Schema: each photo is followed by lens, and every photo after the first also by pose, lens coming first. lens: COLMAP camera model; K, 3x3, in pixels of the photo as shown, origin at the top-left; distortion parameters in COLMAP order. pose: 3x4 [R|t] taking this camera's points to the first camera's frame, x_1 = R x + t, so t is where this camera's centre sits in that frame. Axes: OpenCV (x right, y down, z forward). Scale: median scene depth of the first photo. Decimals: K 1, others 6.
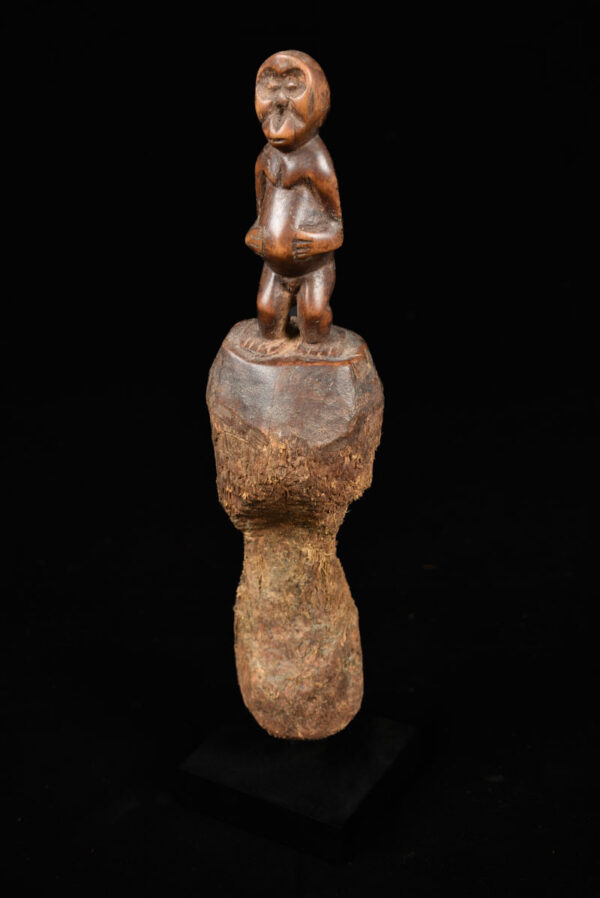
lens RADIAL K [[1266.9, 0, 300.0], [0, 1266.9, 449.0], [0, 0, 1]] dist [-0.004517, 0.039364]
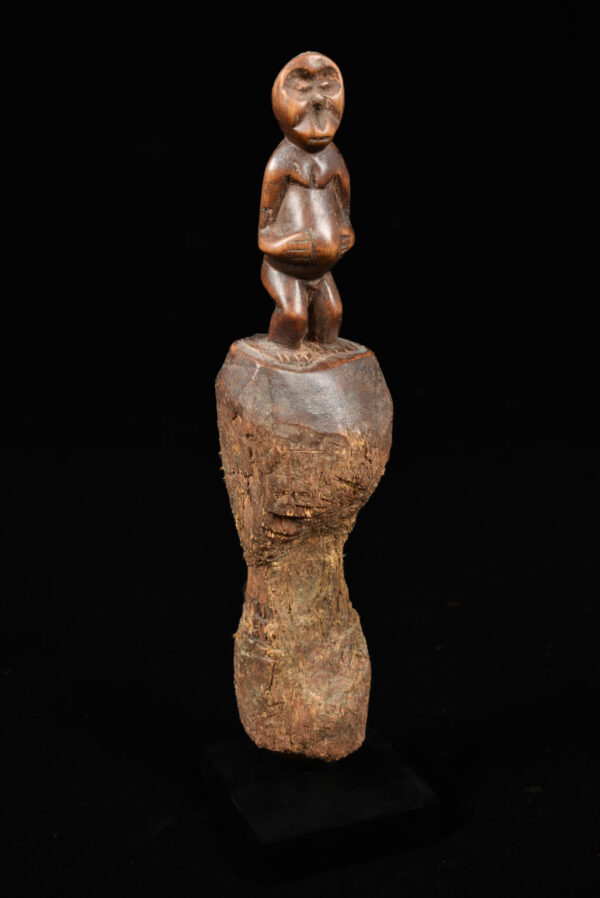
lens RADIAL K [[1207.4, 0, 300.0], [0, 1207.4, 449.0], [0, 0, 1]] dist [-0.012412, -0.048523]
pose [[0.631808, -0.242473, 0.736224, -0.724860], [0.313239, 0.948672, 0.043629, -0.052745], [-0.709014, 0.203049, 0.675330, 0.380896]]
